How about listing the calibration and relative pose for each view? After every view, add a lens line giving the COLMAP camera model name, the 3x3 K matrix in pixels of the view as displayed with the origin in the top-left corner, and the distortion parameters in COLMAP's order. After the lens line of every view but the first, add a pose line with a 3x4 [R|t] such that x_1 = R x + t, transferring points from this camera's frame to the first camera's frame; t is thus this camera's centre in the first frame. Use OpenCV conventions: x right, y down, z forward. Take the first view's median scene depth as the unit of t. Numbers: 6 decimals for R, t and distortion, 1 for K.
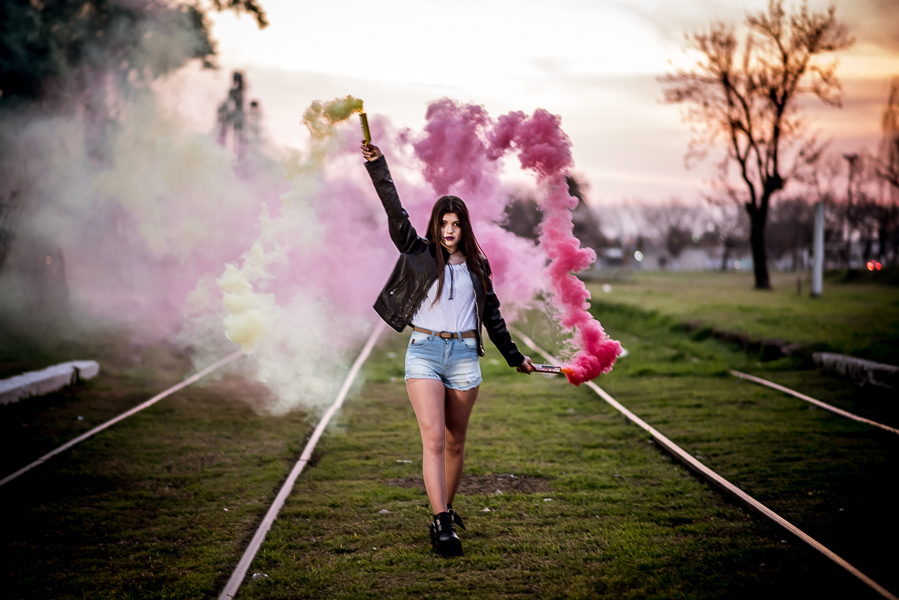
lens RADIAL K [[2241.4, 0, 449.5], [0, 2241.4, 300.0], [0, 0, 1]] dist [-0.036629, -0.032144]
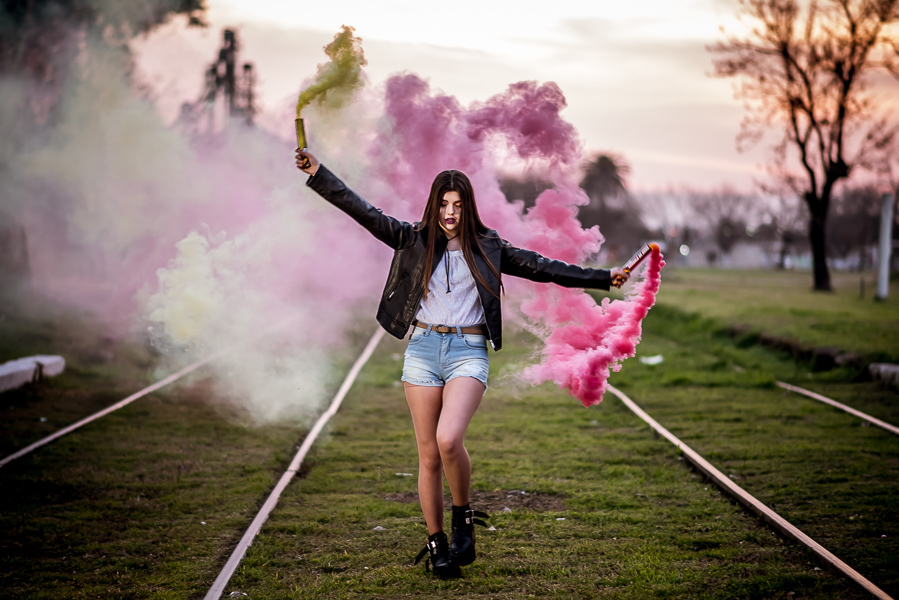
lens RADIAL K [[2571.3, 0, 449.5], [0, 2571.3, 300.0], [0, 0, 1]] dist [-0.028450, 0.351228]
pose [[0.999771, 0.020196, -0.007016, 0.002838], [-0.020185, 0.999795, 0.001653, 0.000212], [0.007048, -0.001511, 0.999974, -0.019960]]
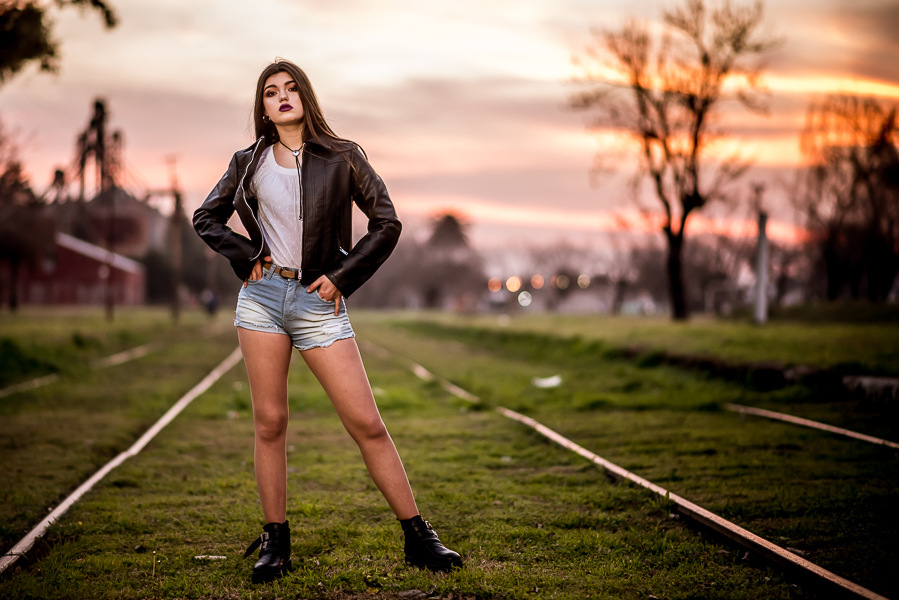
lens RADIAL K [[2241.4, 0, 449.5], [0, 2241.4, 300.0], [0, 0, 1]] dist [-0.036629, -0.032144]
pose [[0.998469, 0.004397, 0.055130, 0.004265], [-0.003120, 0.999725, -0.023239, 0.018954], [-0.055217, 0.023031, 0.998209, 0.366465]]
